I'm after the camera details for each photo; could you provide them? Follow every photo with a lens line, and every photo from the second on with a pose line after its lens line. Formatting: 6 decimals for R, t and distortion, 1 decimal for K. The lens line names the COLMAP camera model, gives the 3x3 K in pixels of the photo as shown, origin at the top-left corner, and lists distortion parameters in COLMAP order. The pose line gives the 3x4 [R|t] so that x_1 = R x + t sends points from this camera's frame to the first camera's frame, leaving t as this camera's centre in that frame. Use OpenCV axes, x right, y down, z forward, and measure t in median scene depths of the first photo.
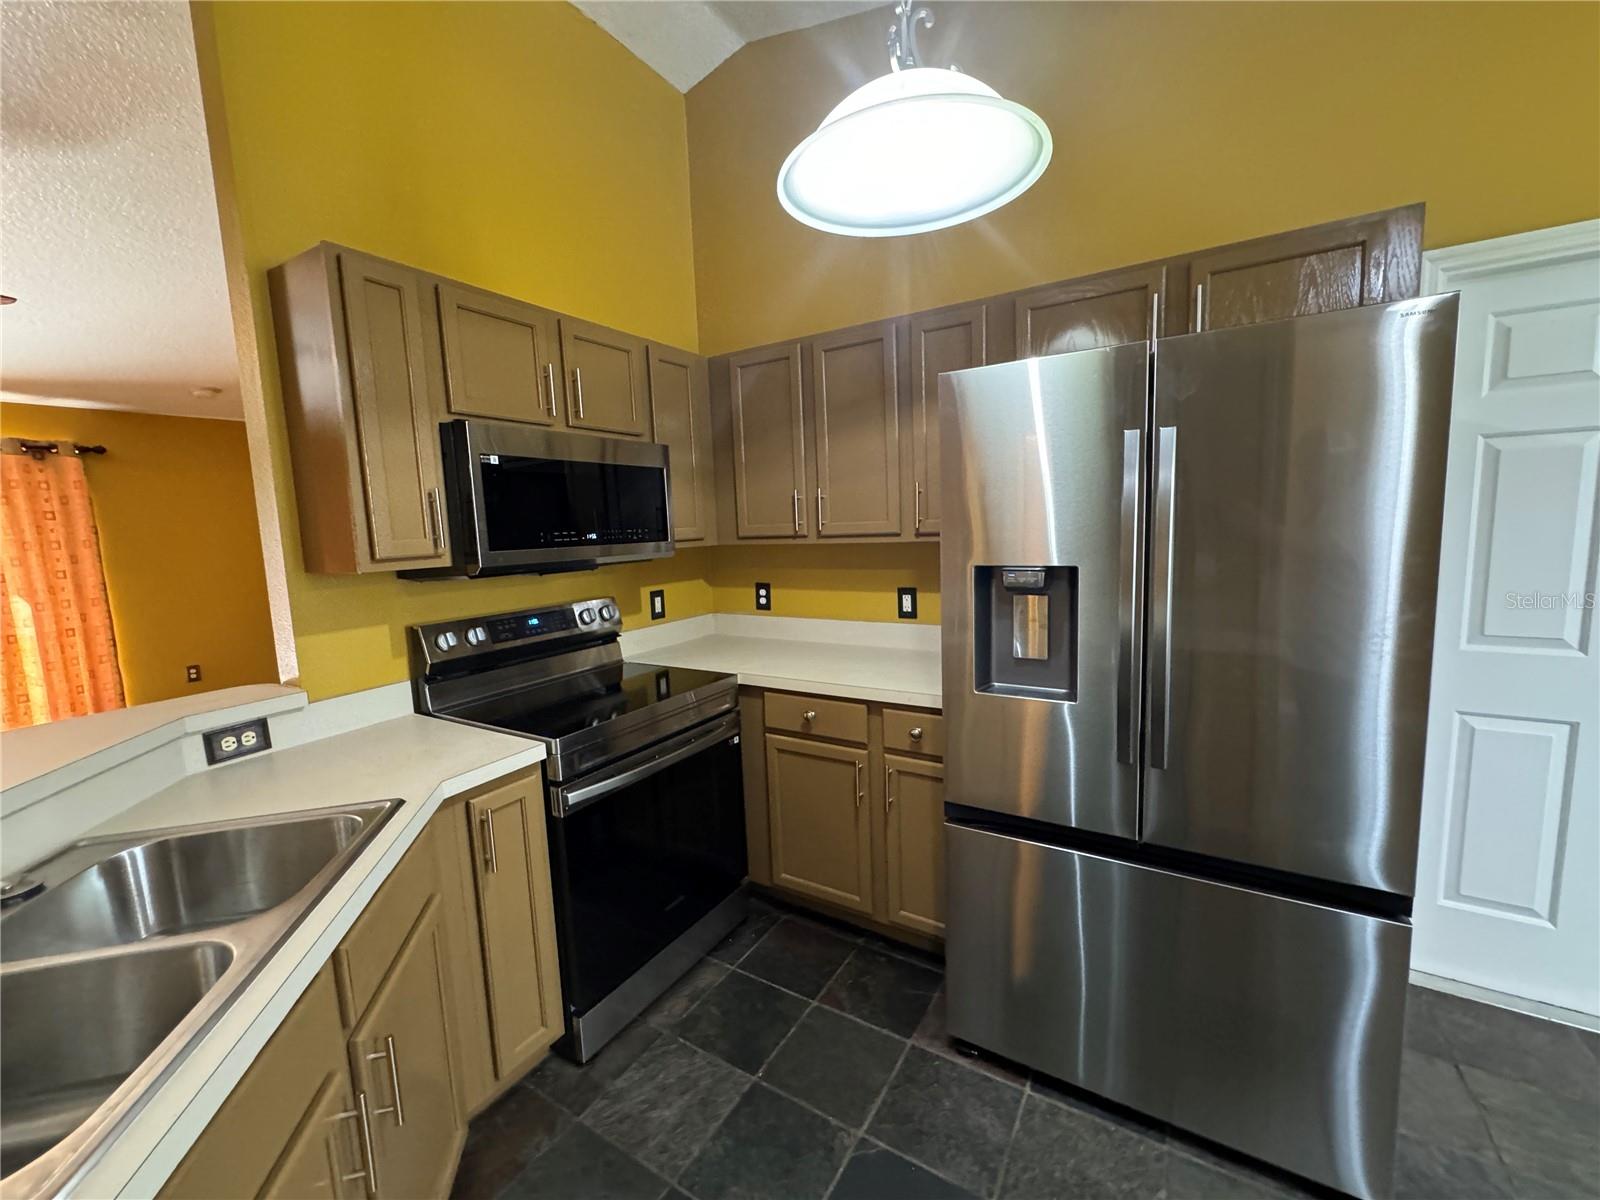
lens RADIAL K [[639.3, 0, 800.8], [0, 639.3, 595.5], [0, 0, 1]] dist [-0.001877, 0.000301]
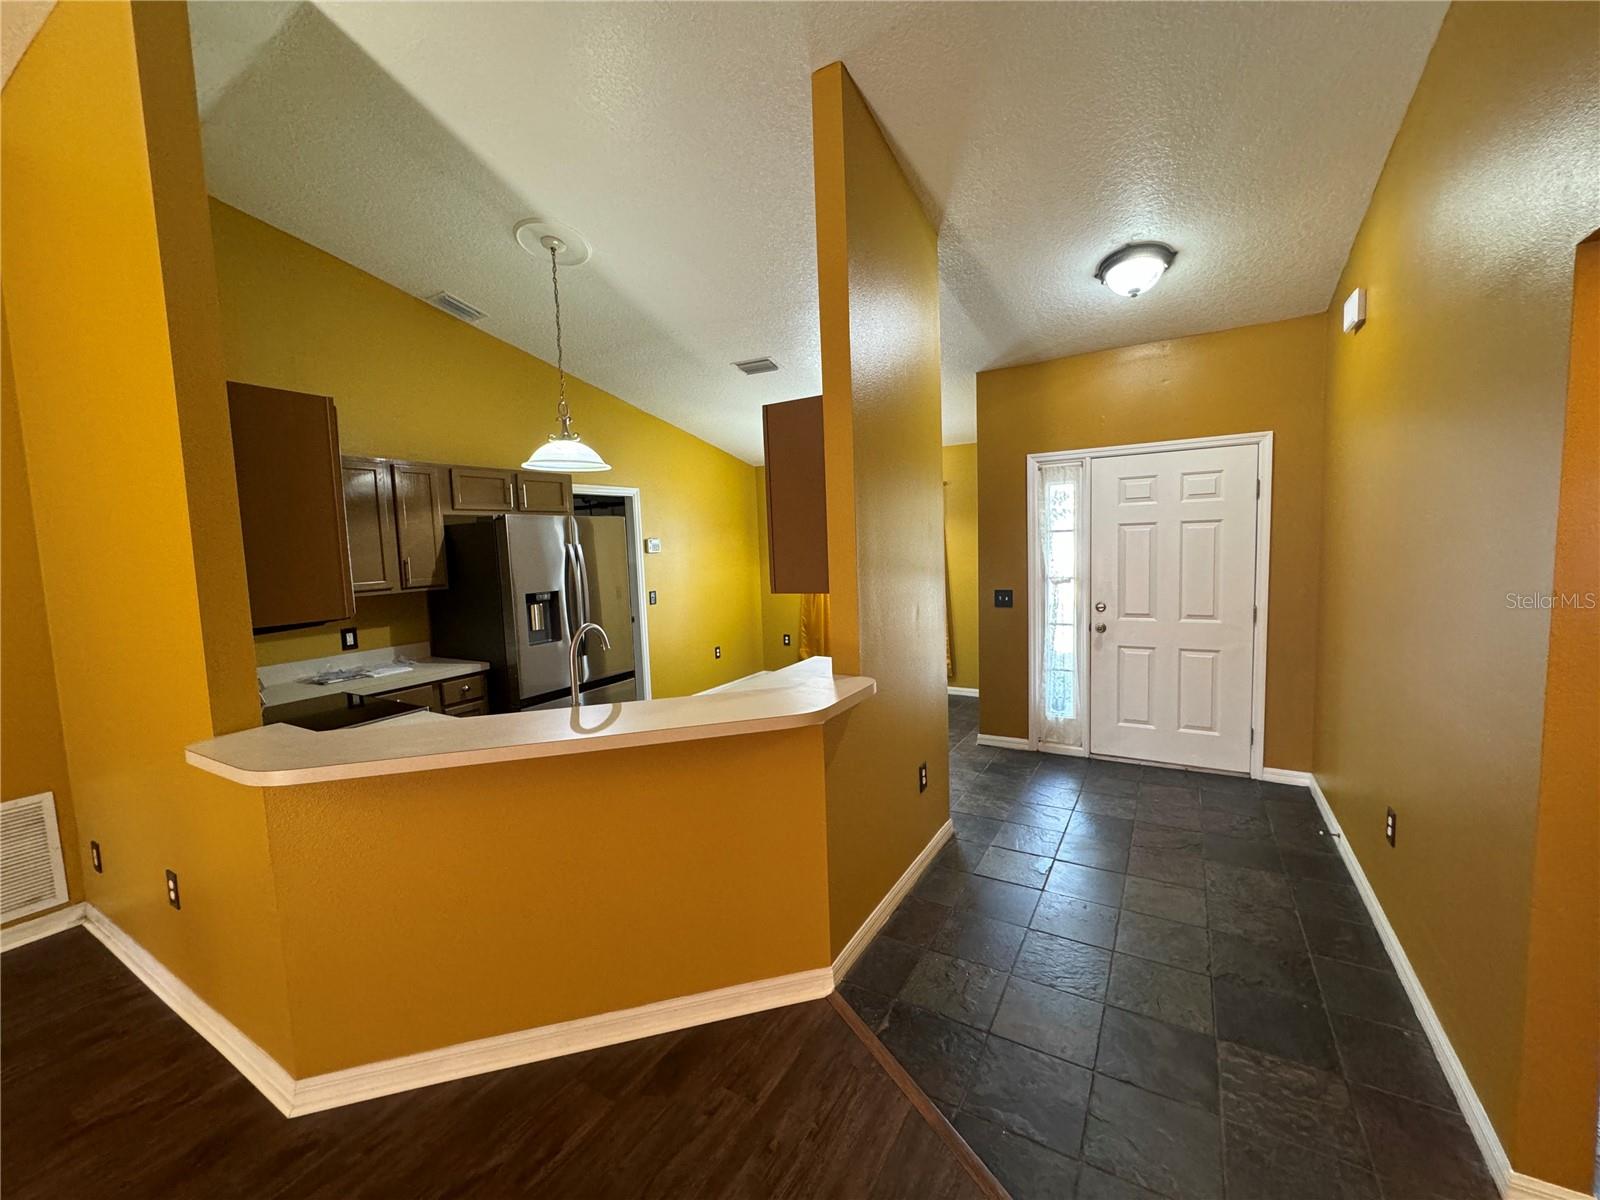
lens RADIAL K [[639.3, 0, 800.8], [0, 639.3, 595.5], [0, 0, 1]] dist [-0.001877, 0.000301]
pose [[-0.025312, -0.044822, 0.998674, -1.292973], [0.153470, 0.986978, 0.048187, 0.001902], [-0.987829, 0.154486, -0.018103, 0.003776]]
